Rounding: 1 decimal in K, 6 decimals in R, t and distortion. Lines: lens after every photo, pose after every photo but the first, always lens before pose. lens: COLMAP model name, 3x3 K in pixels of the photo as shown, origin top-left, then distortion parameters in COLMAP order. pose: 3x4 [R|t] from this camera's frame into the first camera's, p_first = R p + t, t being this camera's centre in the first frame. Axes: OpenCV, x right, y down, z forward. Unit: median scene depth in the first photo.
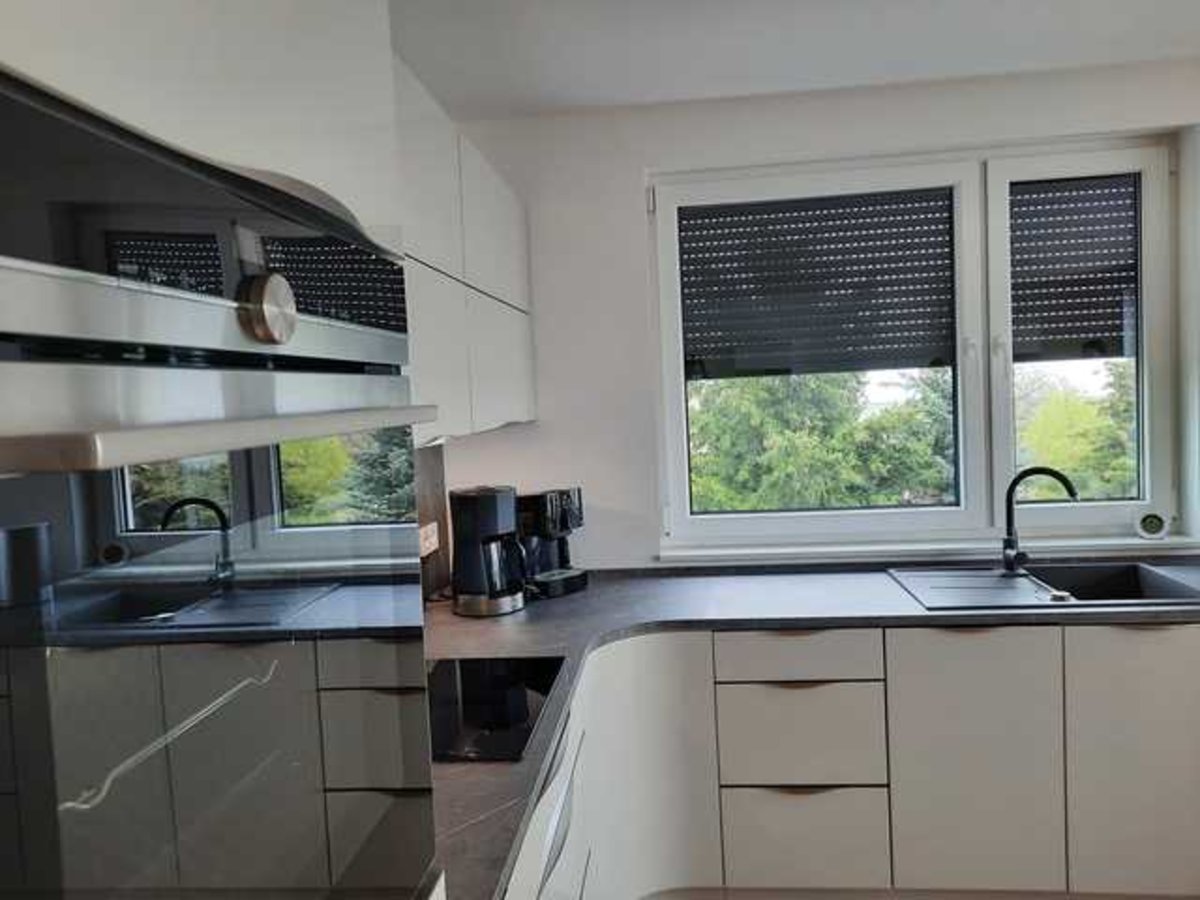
lens RADIAL K [[868.6, 0, 597.5], [0, 868.6, 444.4], [0, 0, 1]] dist [0.040367, -0.034946]
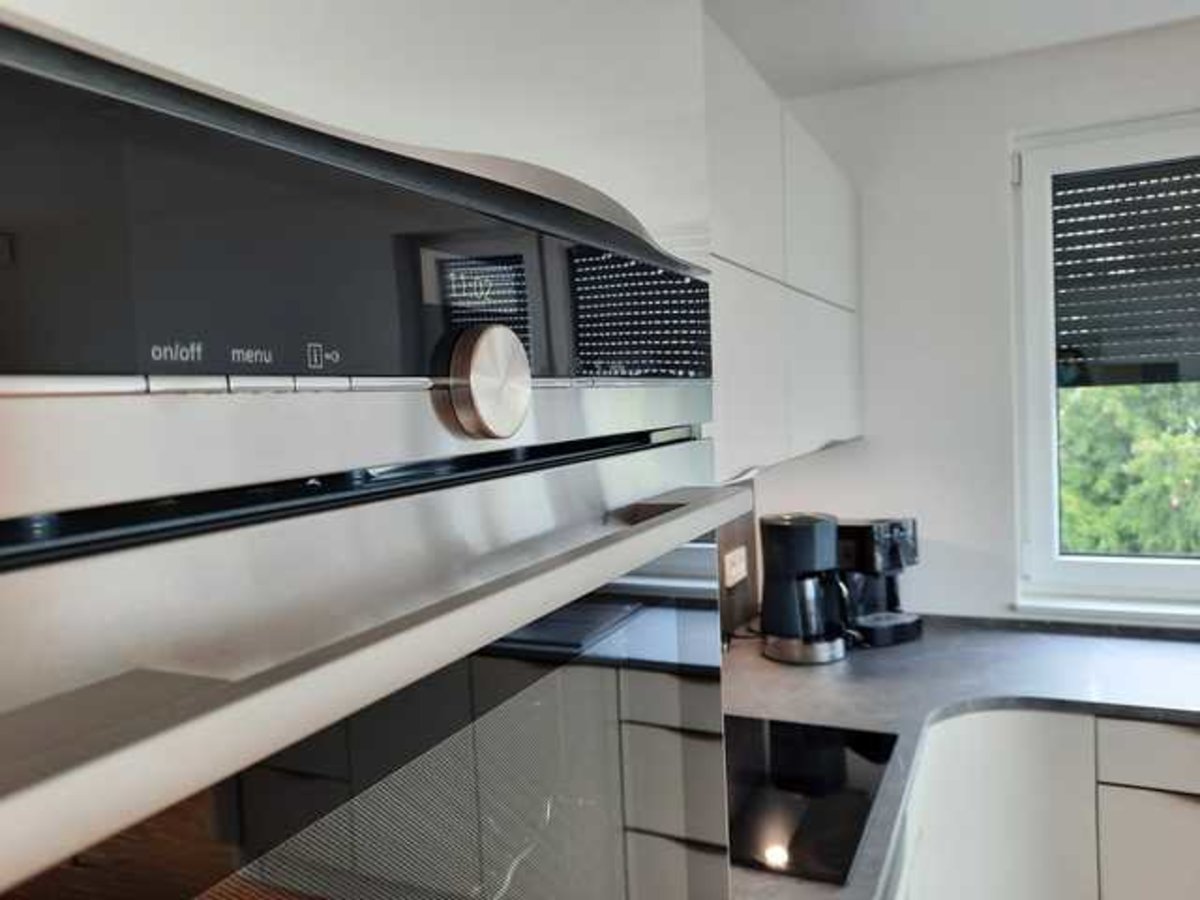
lens RADIAL K [[868.6, 0, 607.5], [0, 868.6, 446.2], [0, 0, 1]] dist [0.040367, -0.034946]
pose [[0.942254, 0.024274, -0.334017, -0.020418], [-0.020293, 0.999675, 0.015402, -0.027643], [0.334283, -0.007734, 0.942441, 0.103197]]
